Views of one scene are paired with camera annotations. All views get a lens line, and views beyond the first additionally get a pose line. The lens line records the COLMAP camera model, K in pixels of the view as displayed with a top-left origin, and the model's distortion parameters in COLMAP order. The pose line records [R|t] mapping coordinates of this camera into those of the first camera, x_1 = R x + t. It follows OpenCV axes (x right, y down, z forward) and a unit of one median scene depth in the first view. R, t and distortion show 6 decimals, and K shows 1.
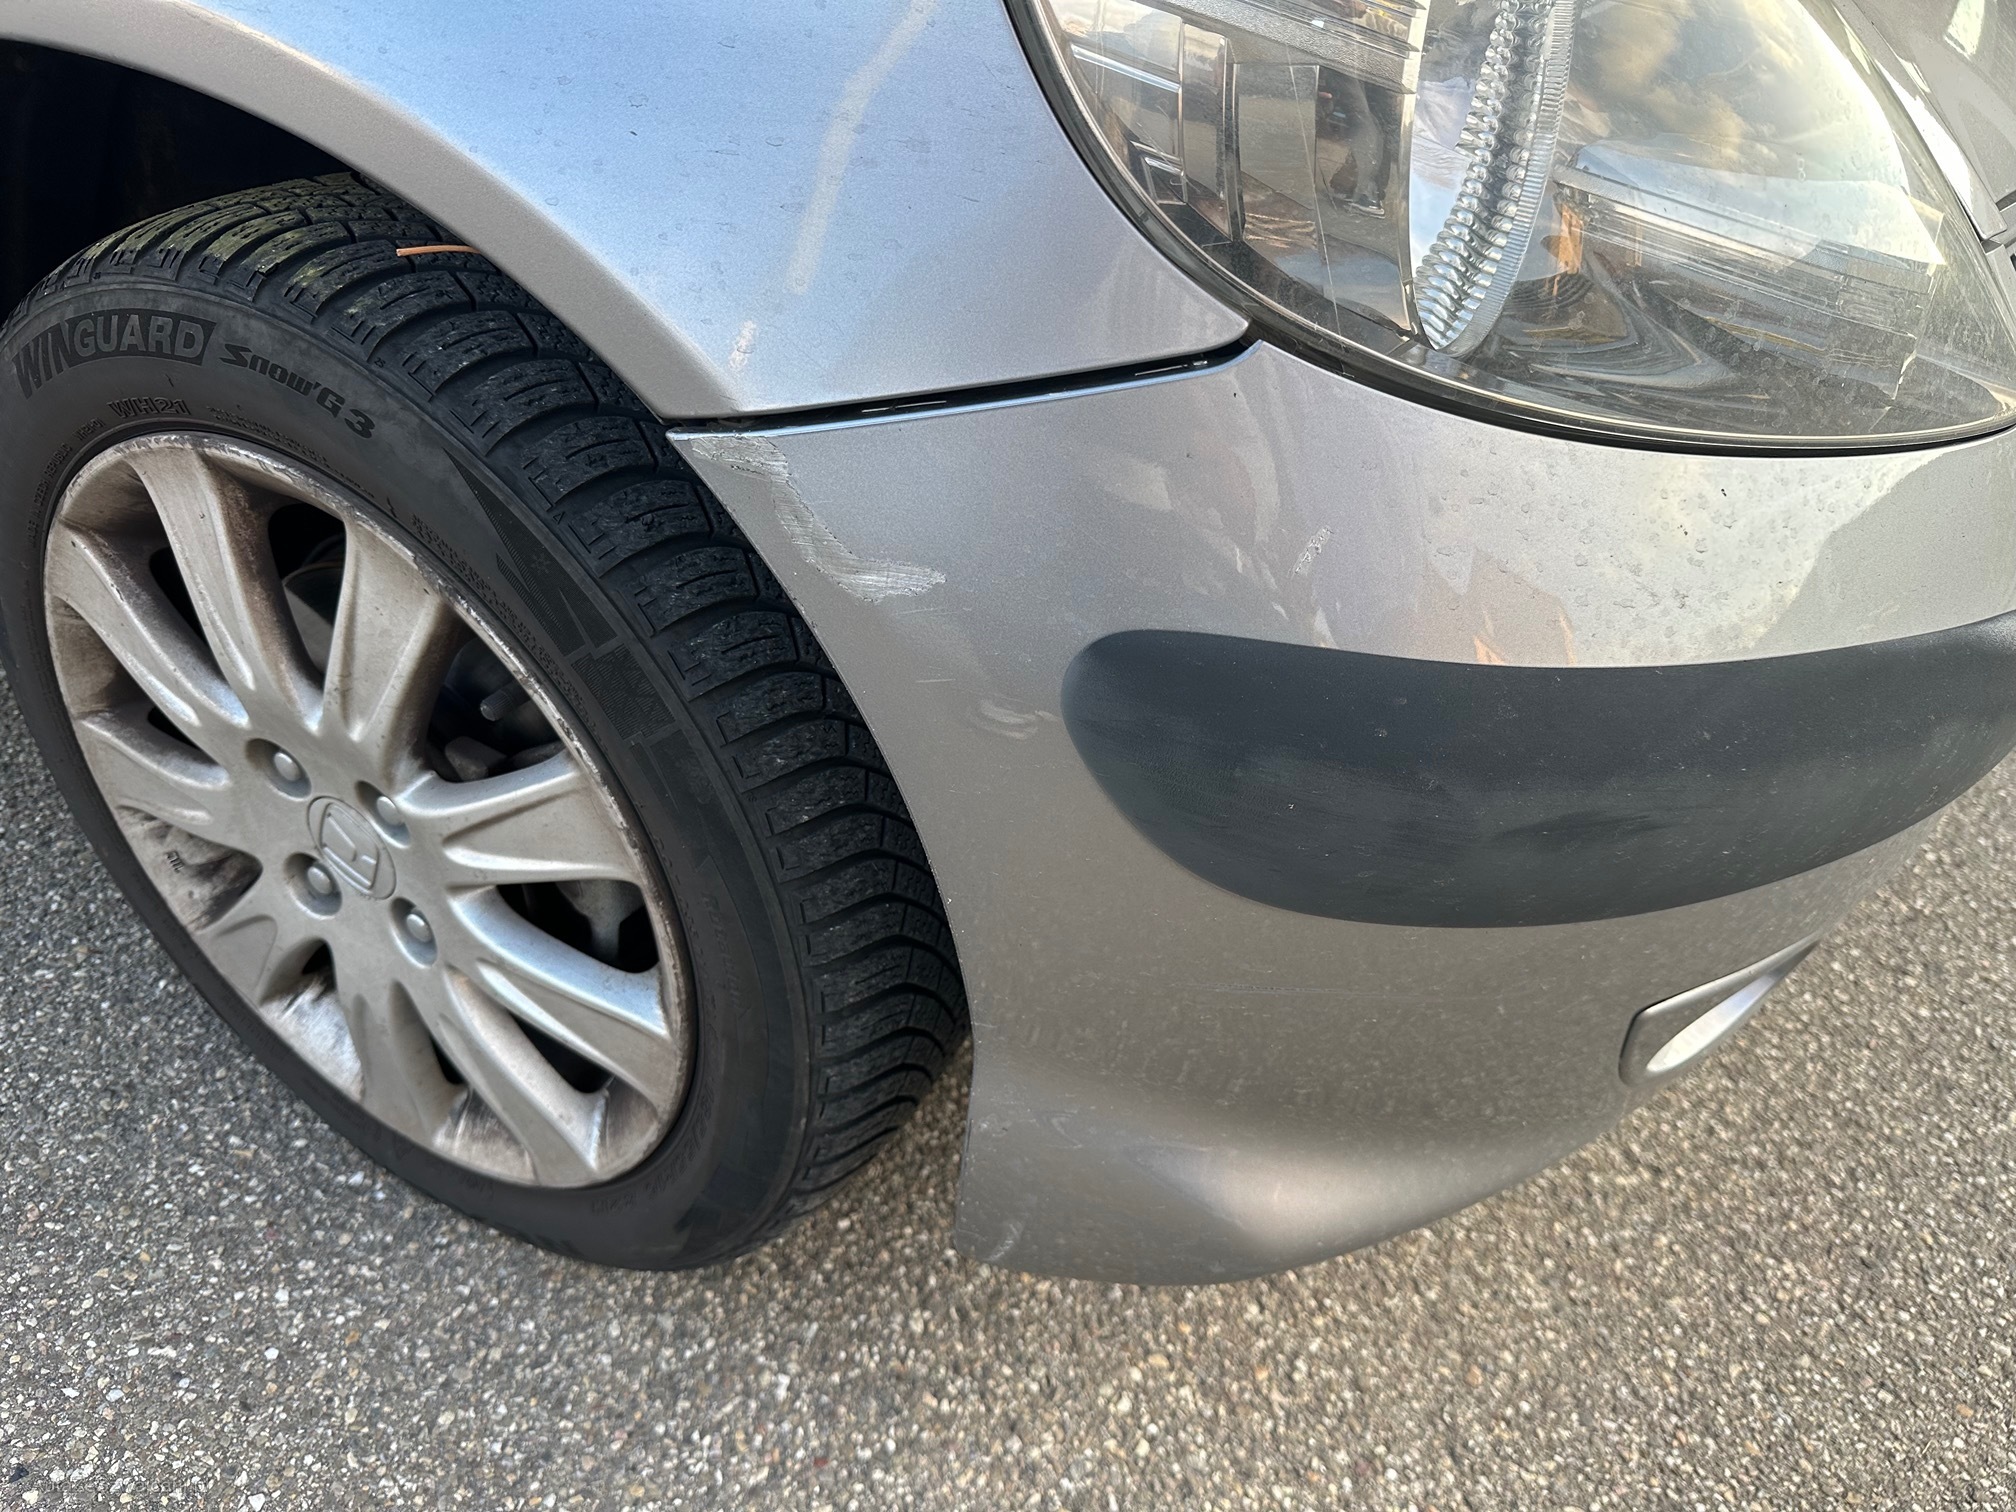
lens RADIAL K [[1410.5, 0, 1003.4], [0, 1410.5, 763.2], [0, 0, 1]] dist [-0.013489, -0.005701]
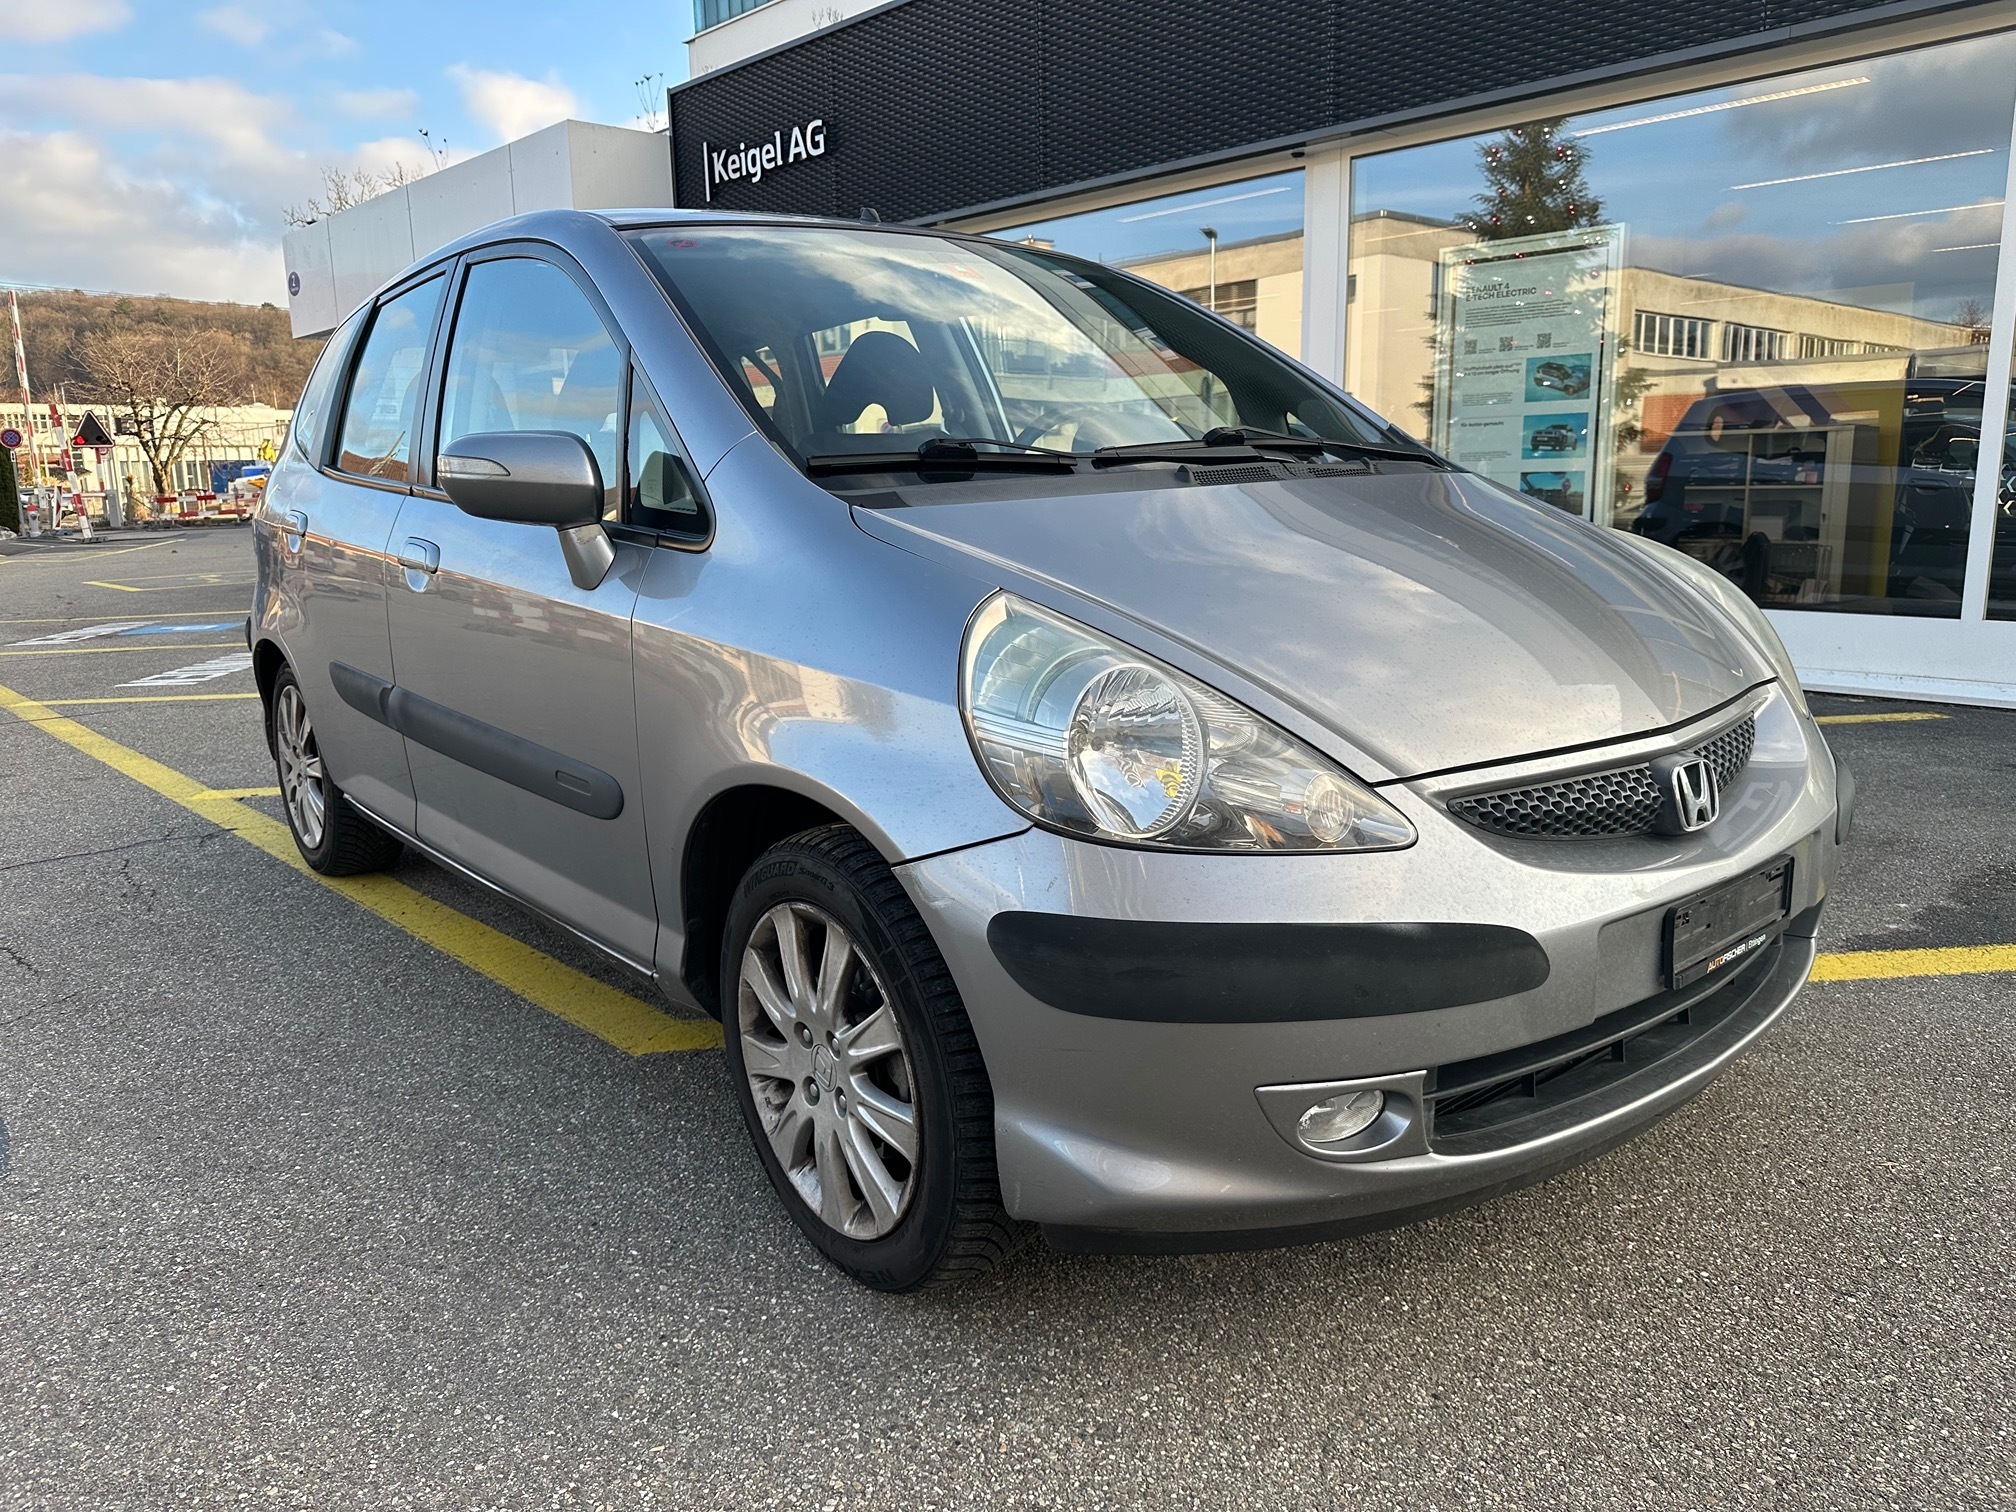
lens RADIAL K [[1410.5, 0, 1011.5], [0, 1410.5, 753.5], [0, 0, 1]] dist [-0.013489, -0.005701]
pose [[0.906825, -0.105126, -0.408187, 0.938553], [-0.097146, 0.890203, -0.445085, 0.655391], [0.410159, 0.443268, 0.797046, -1.132939]]
